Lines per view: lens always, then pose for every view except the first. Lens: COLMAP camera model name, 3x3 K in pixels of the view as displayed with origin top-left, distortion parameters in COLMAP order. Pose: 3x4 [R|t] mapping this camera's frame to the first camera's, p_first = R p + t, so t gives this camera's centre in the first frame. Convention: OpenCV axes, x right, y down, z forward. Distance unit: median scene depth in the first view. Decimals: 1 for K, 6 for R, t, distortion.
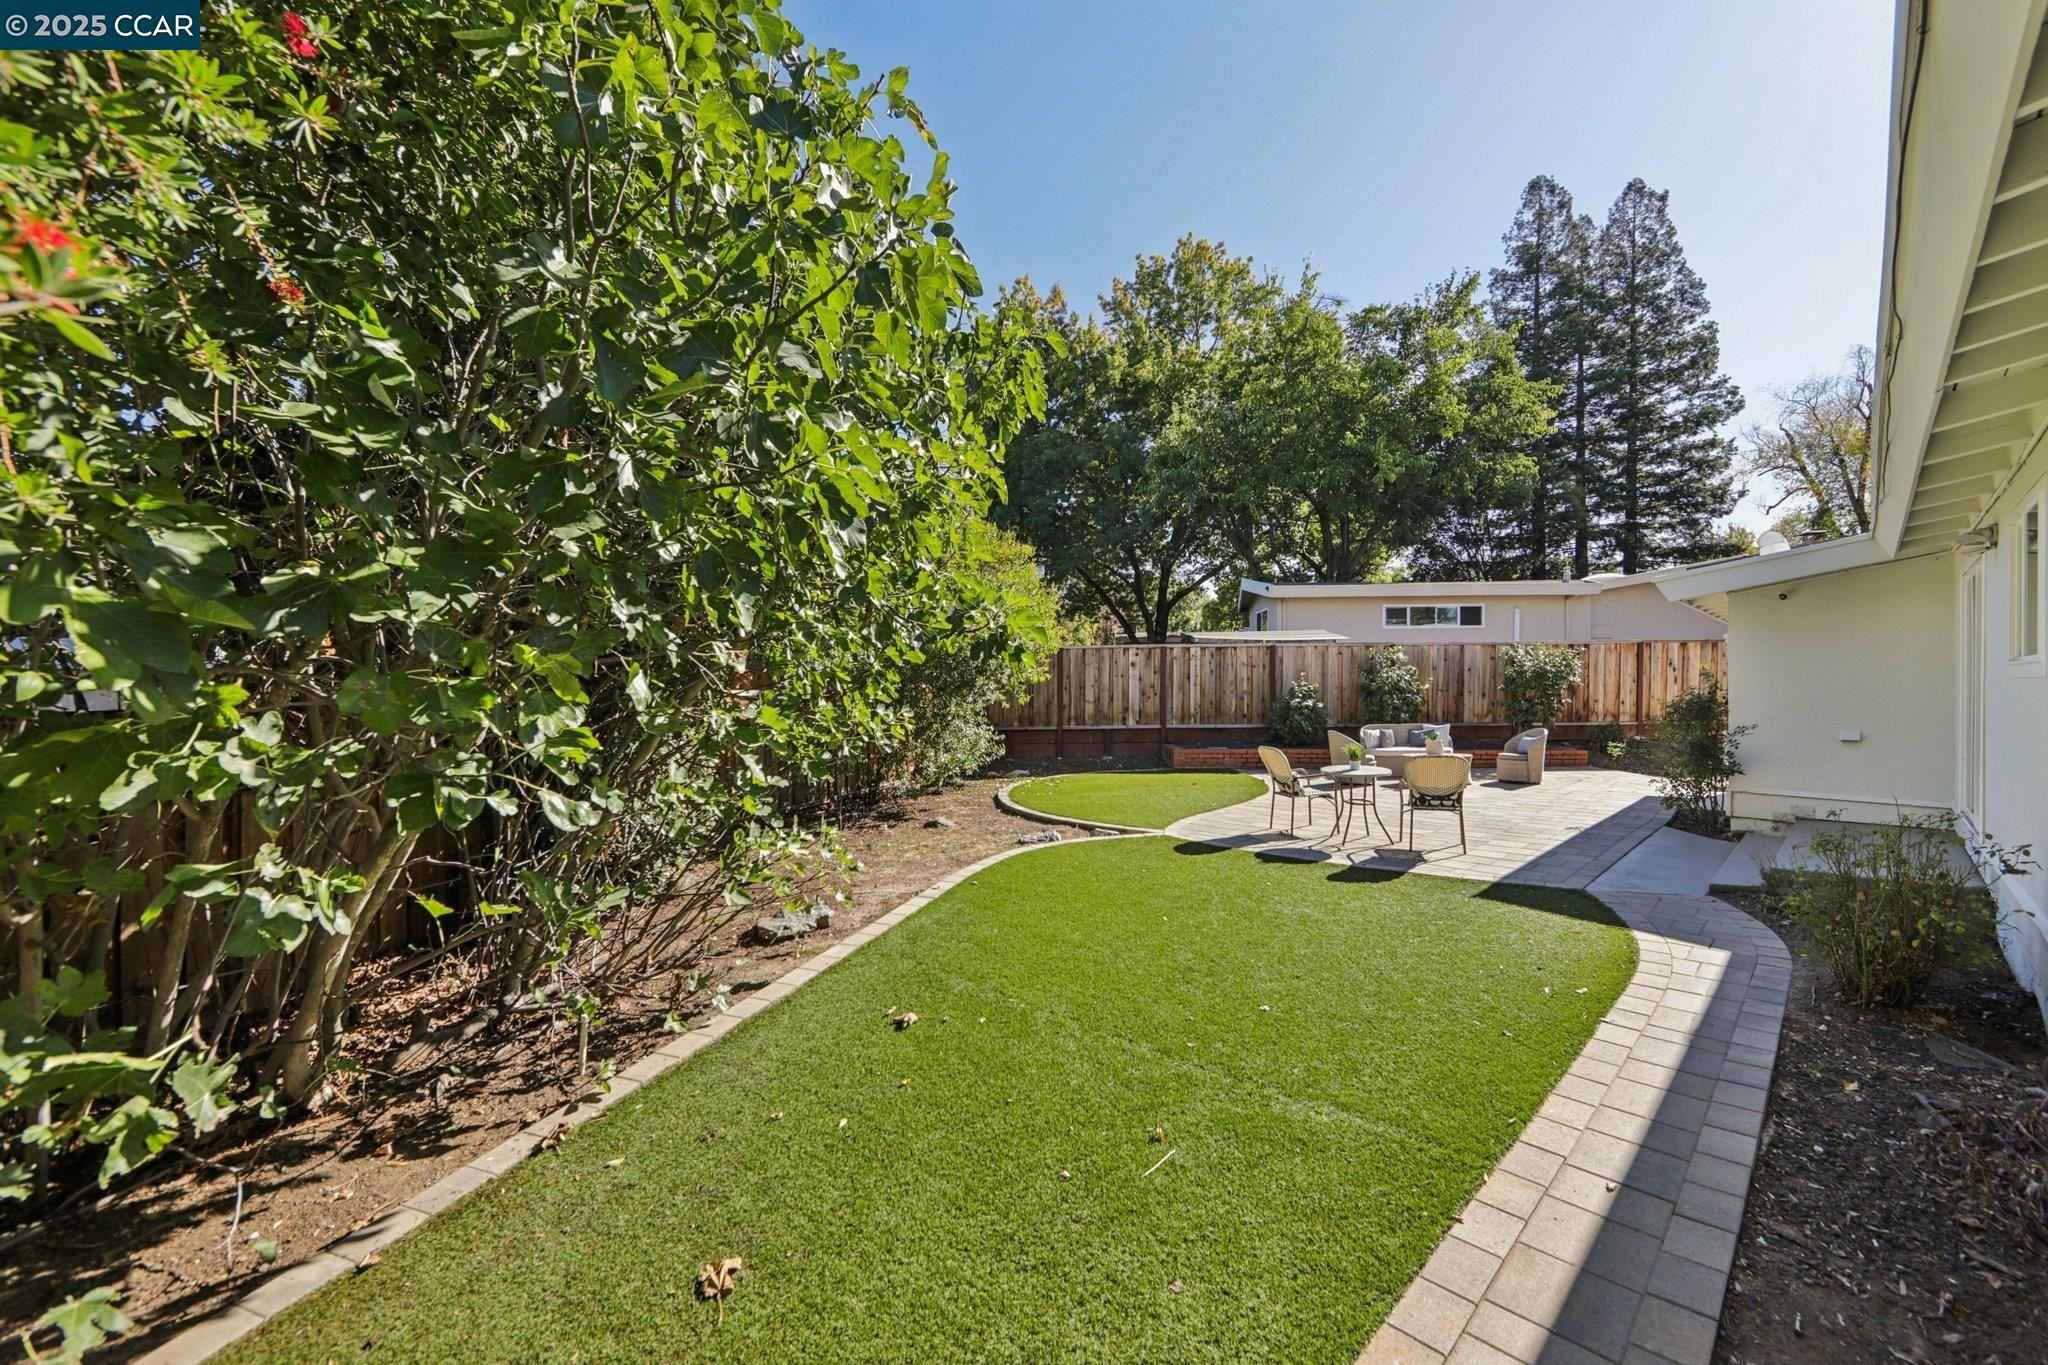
lens RADIAL K [[829.7, 0, 1024.0], [0, 829.7, 682.5], [0, 0, 1]] dist [0.002260, 0.000118]
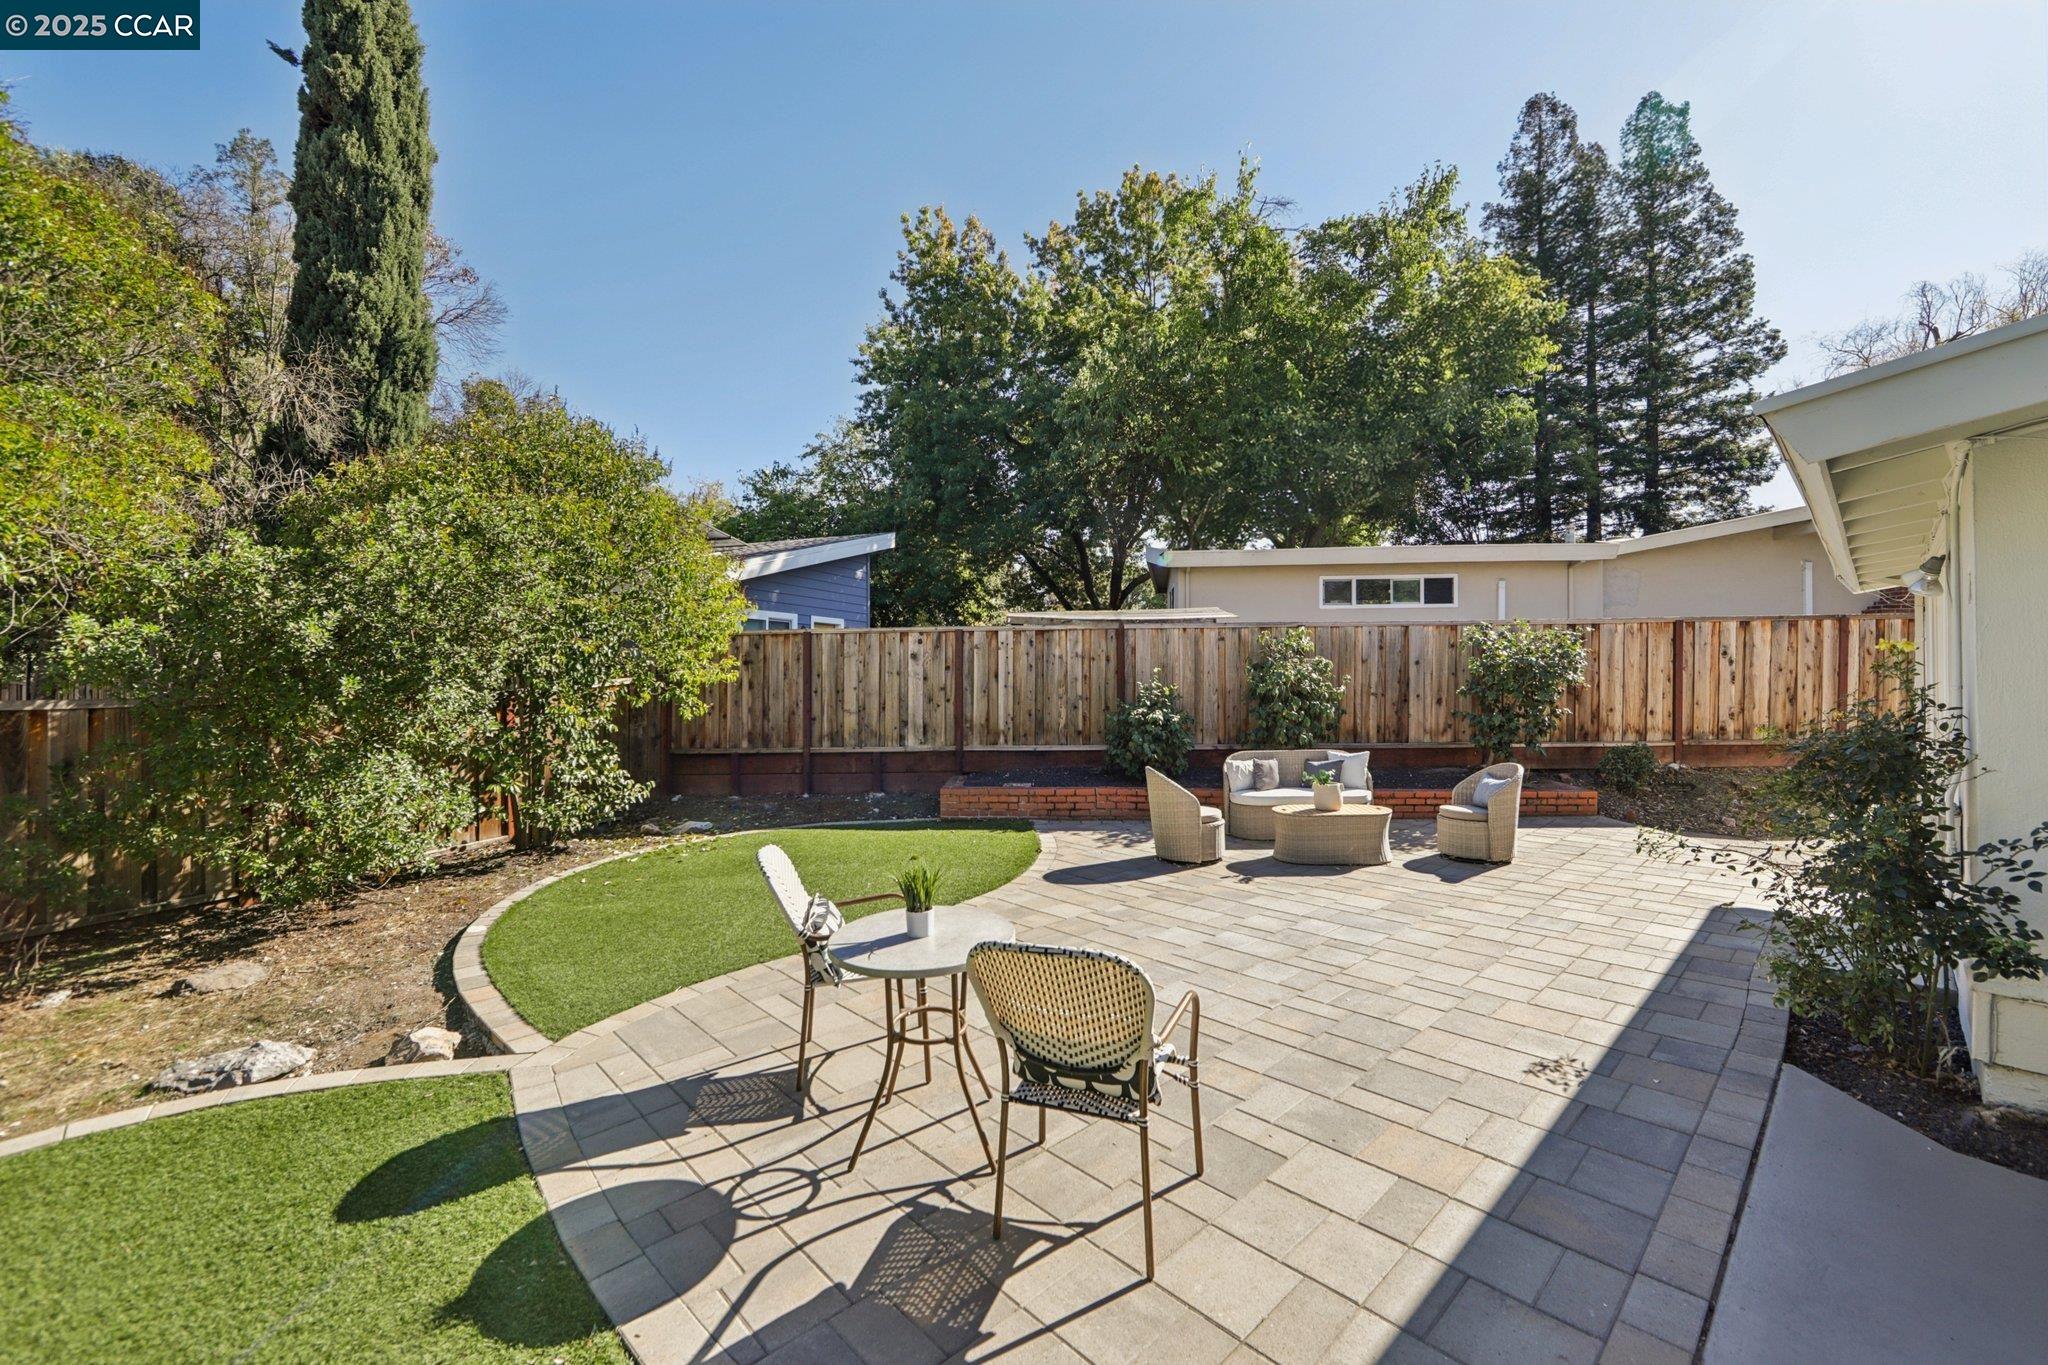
lens RADIAL K [[837.2, 0, 1023.7], [0, 837.2, 665.5], [0, 0, 1]] dist [-0.000795, -0.000087]
pose [[0.999929, -0.000915, -0.011895, 0.104250], [0.000694, 0.999829, -0.018500, -0.000685], [0.011910, 0.018490, 0.999758, 0.149265]]
